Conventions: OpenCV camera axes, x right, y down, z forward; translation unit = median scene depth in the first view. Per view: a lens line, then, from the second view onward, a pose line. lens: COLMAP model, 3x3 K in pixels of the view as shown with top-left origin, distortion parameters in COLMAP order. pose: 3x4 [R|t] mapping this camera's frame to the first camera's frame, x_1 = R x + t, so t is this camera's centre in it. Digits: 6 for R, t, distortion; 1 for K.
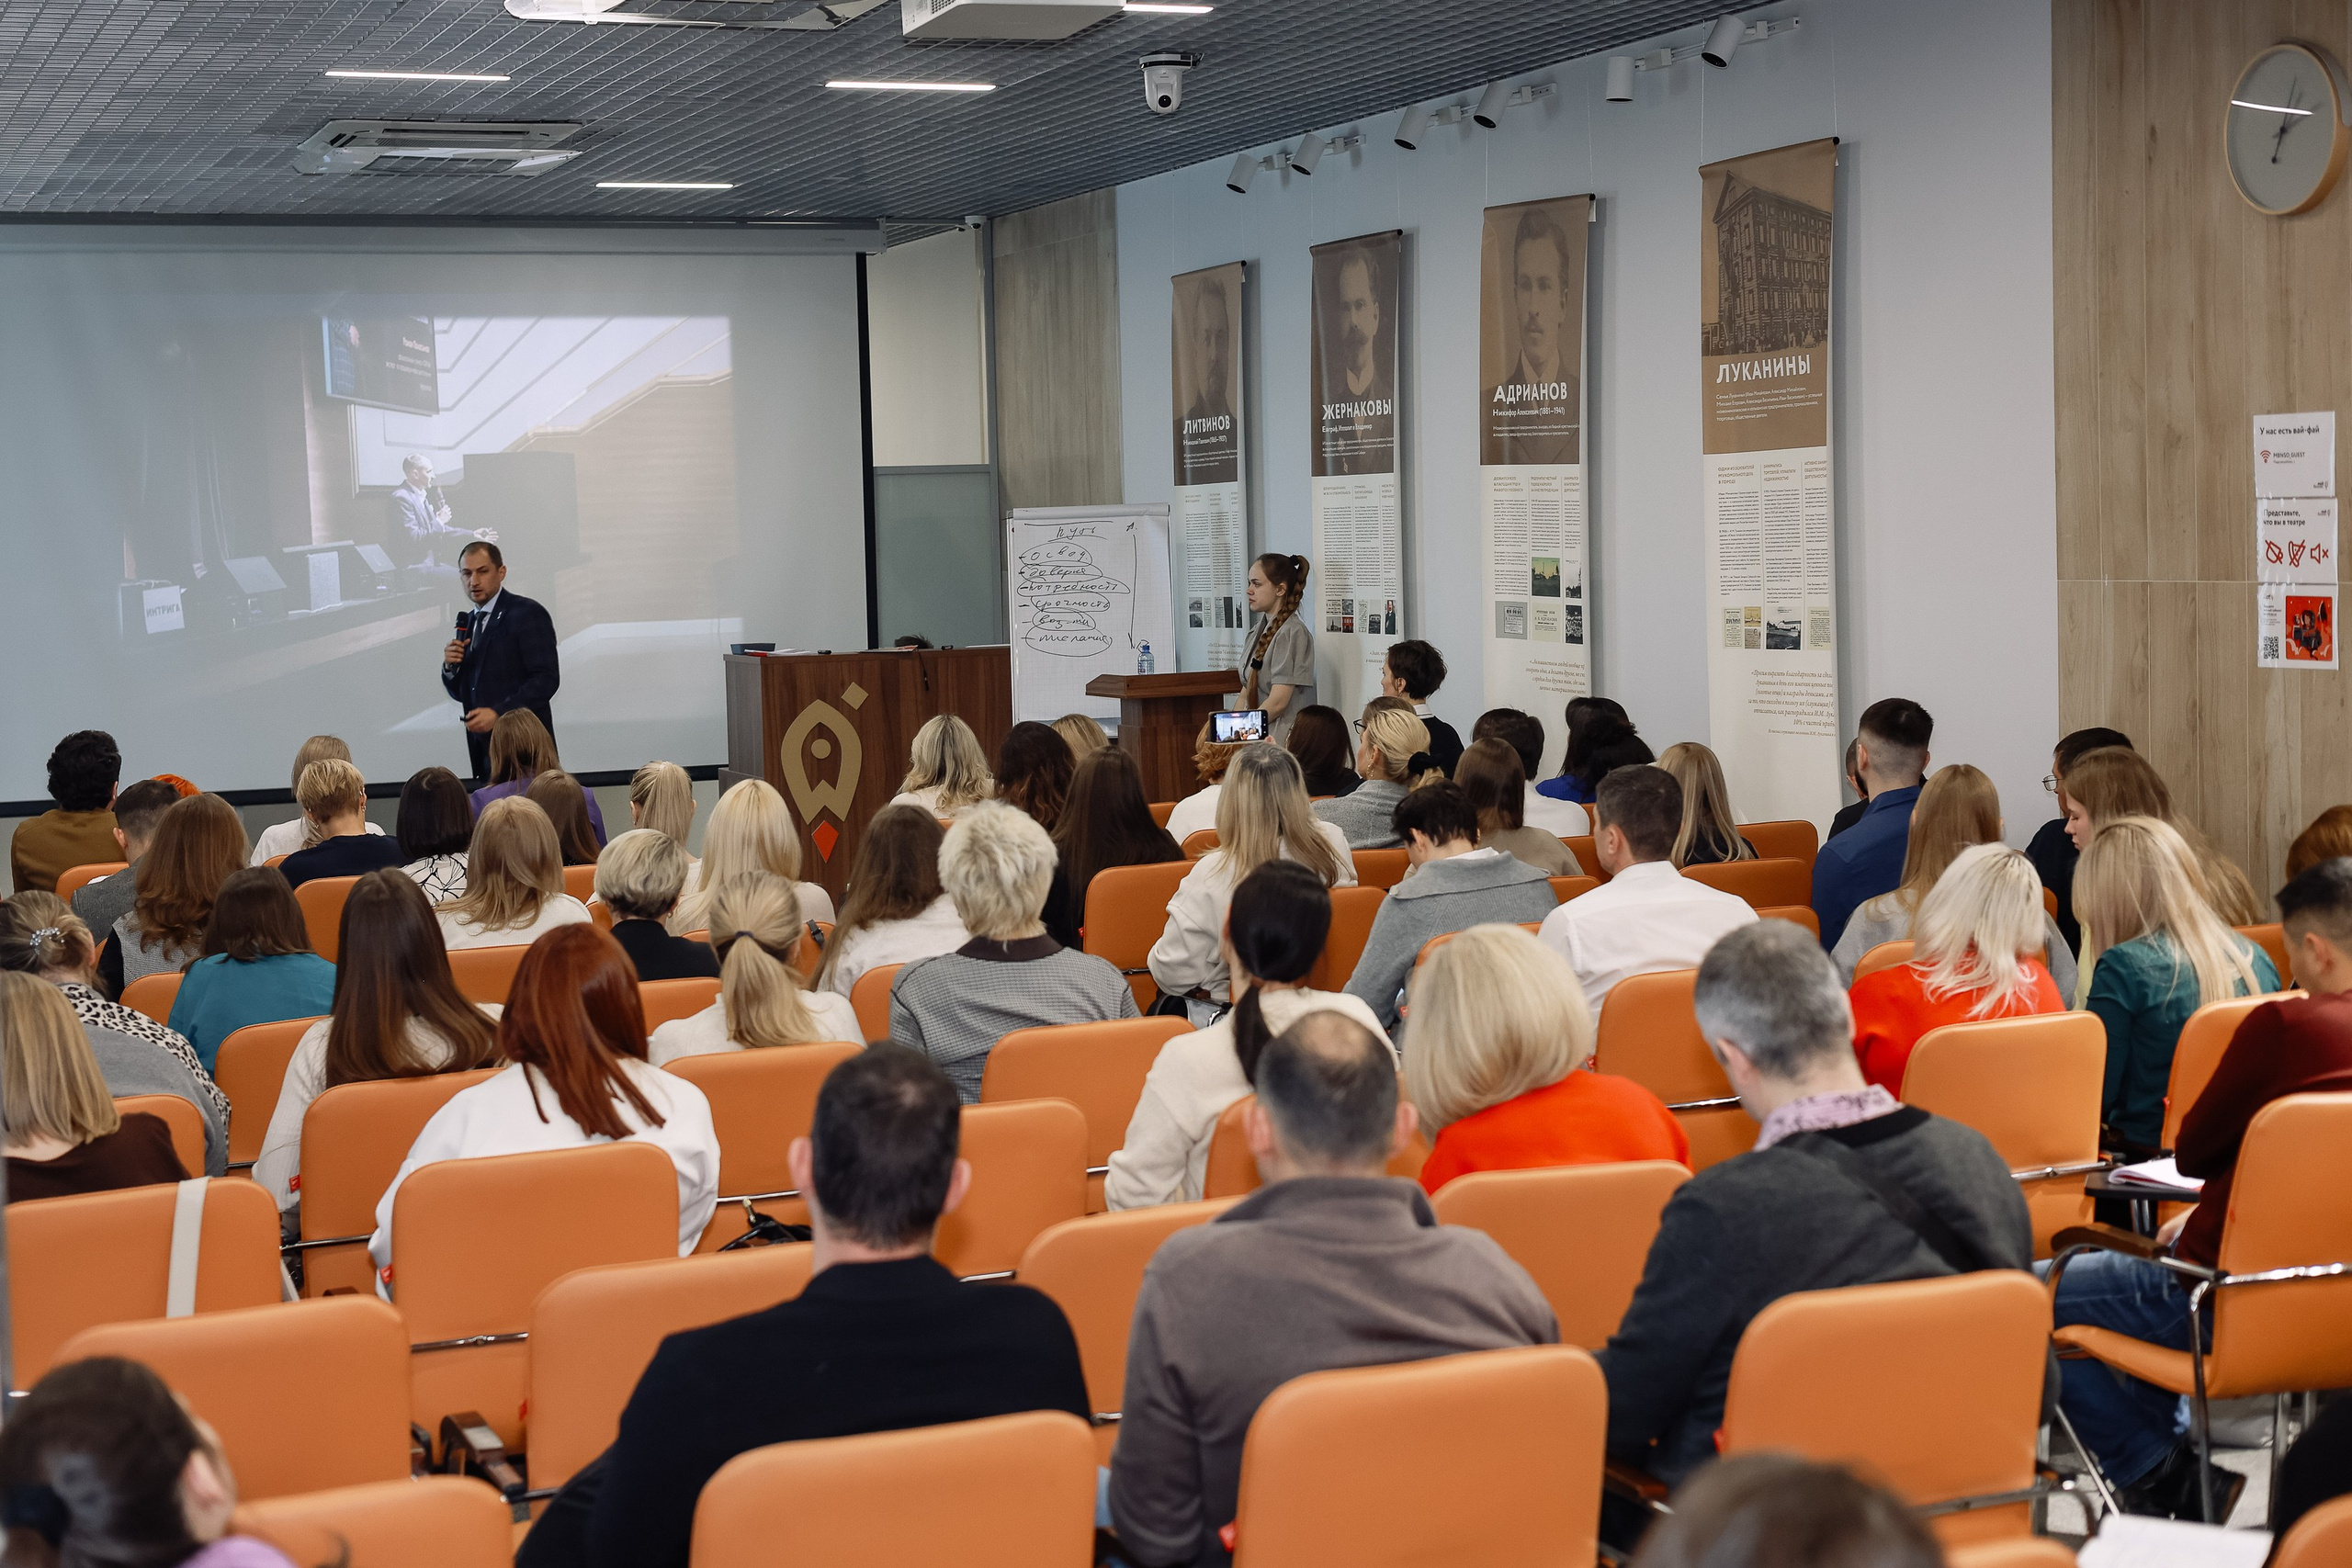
lens RADIAL K [[3958.6, 0, 1041.4], [0, 3958.6, 785.5], [0, 0, 1]] dist [0.015404, -0.159988]
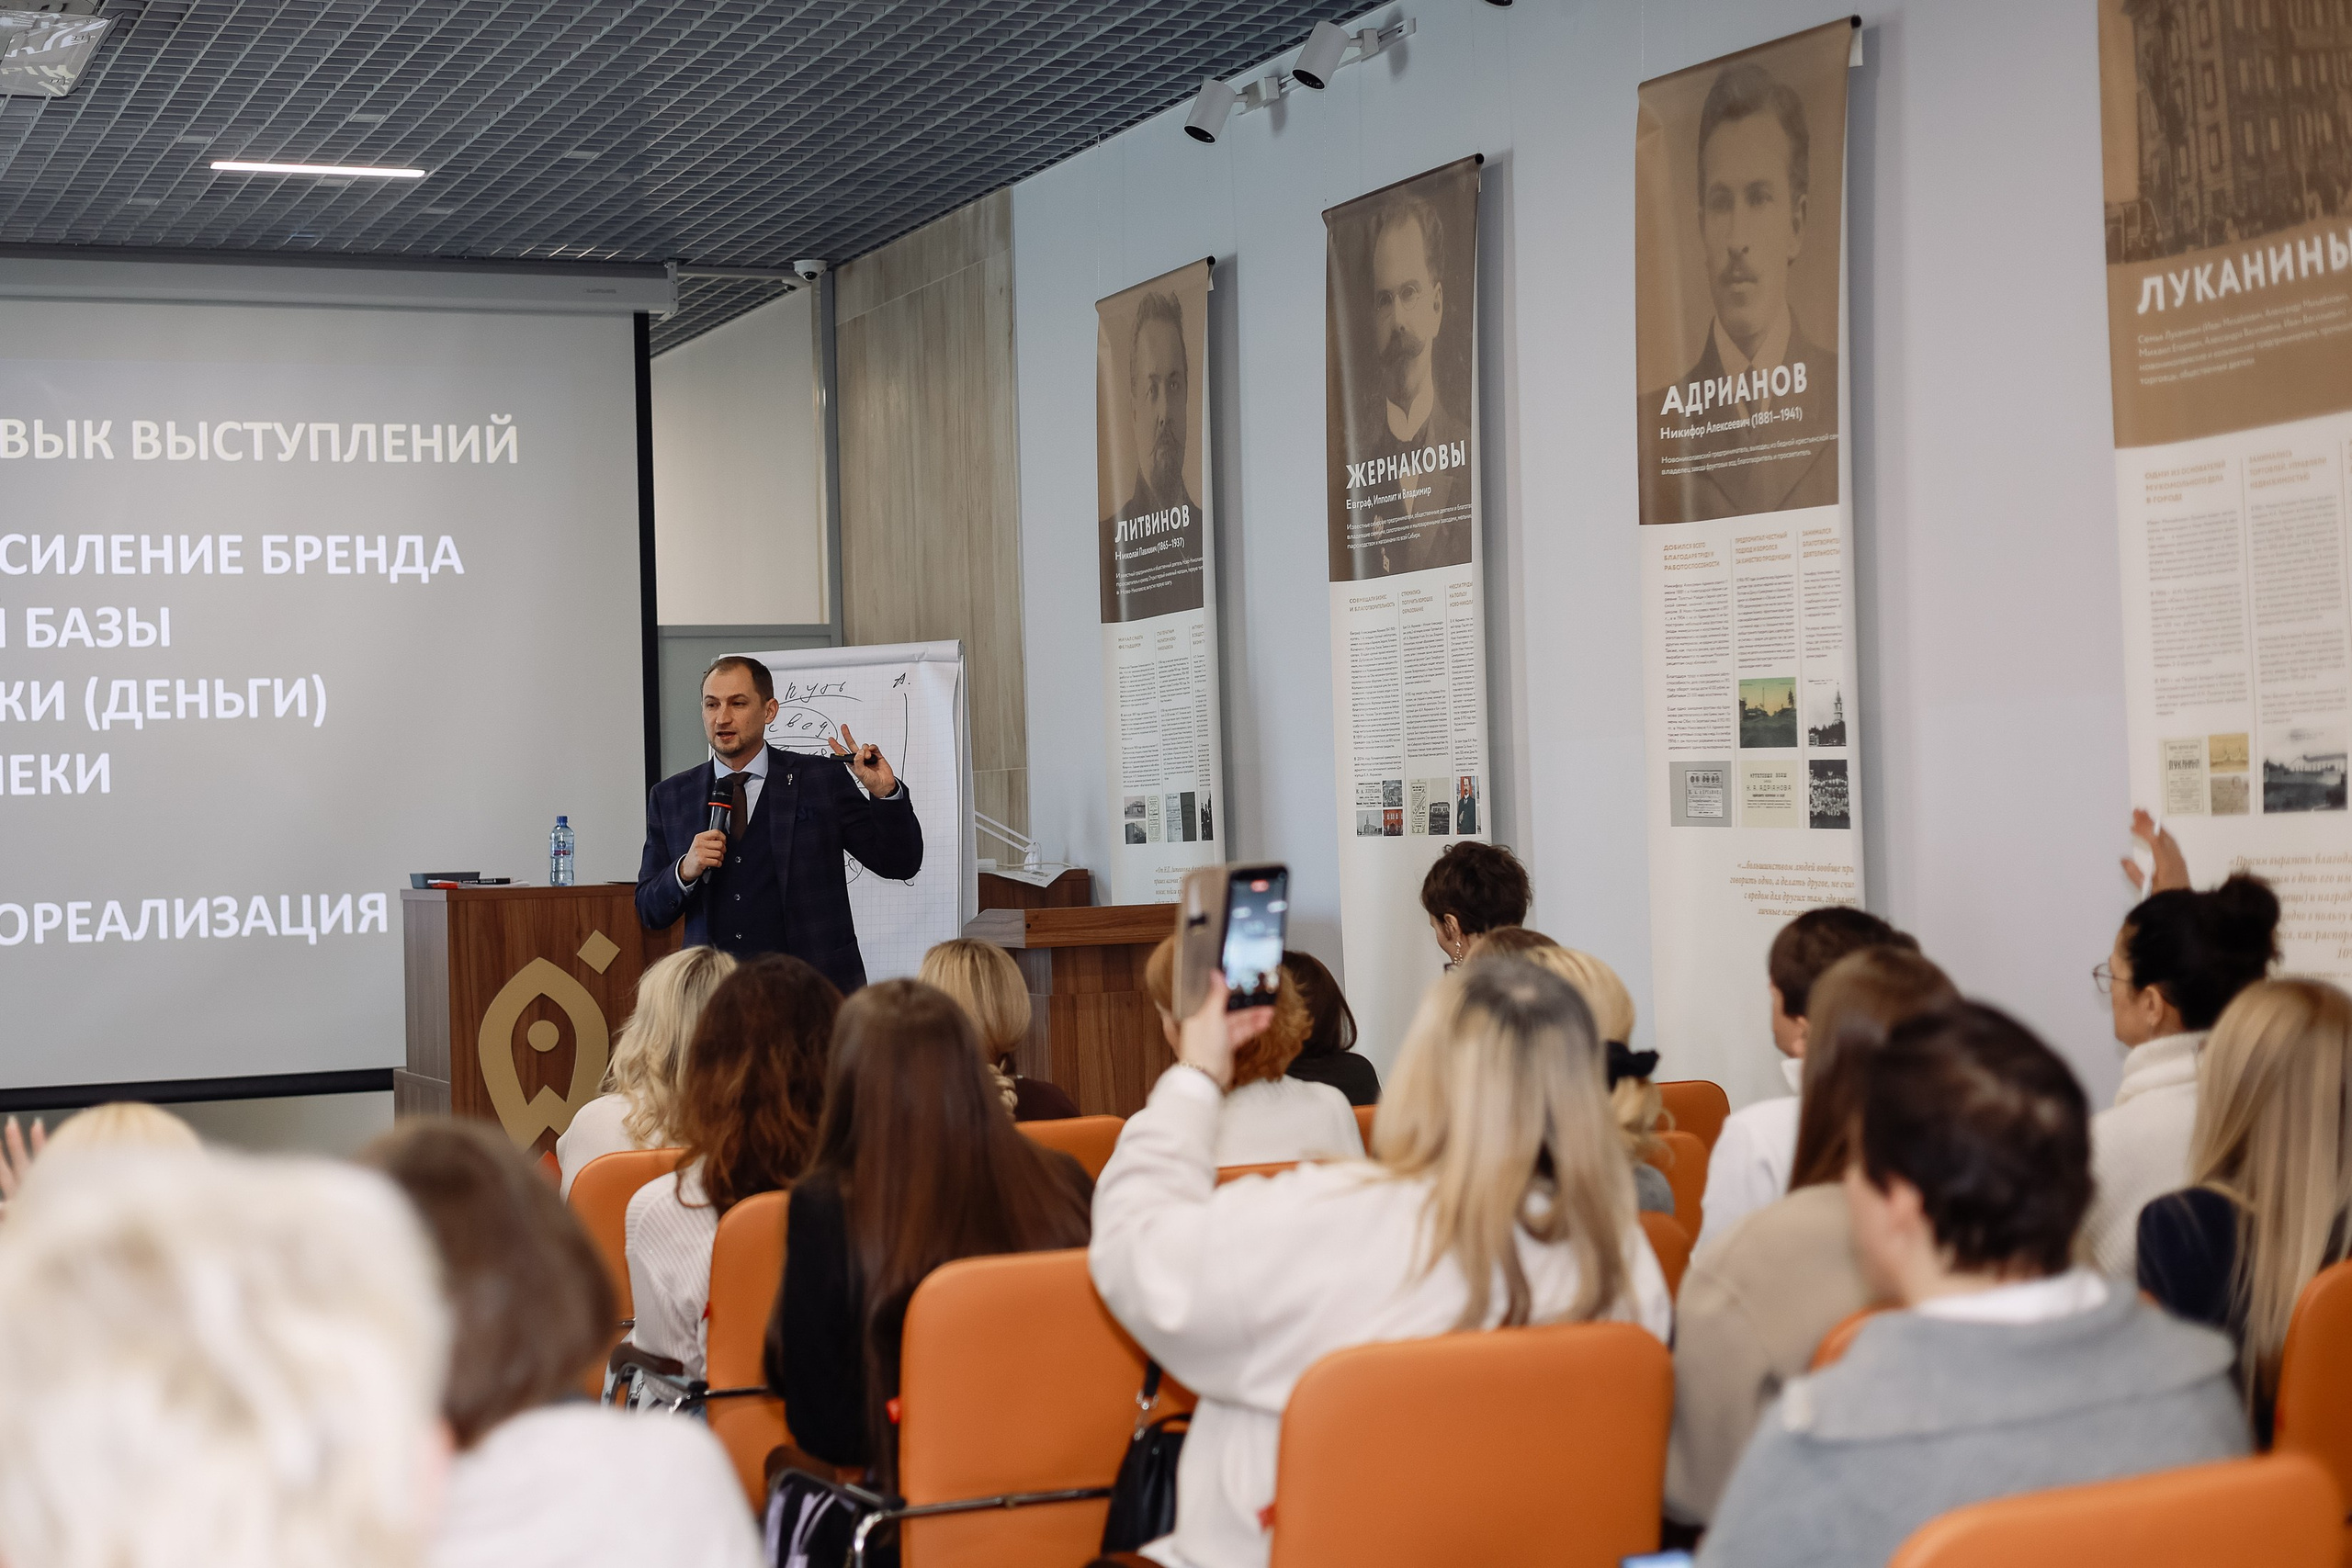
lens RADIAL K [[3958.6, 0, 1041.4], [0, 3958.6, 785.5], [0, 0, 1]] dist [0.015404, -0.159988]
pose [[0.999802, -0.000079, 0.019904, 0.013256], [0.001697, 0.996688, -0.081303, 0.002872], [-0.019831, 0.081320, 0.996491, 0.435994]]
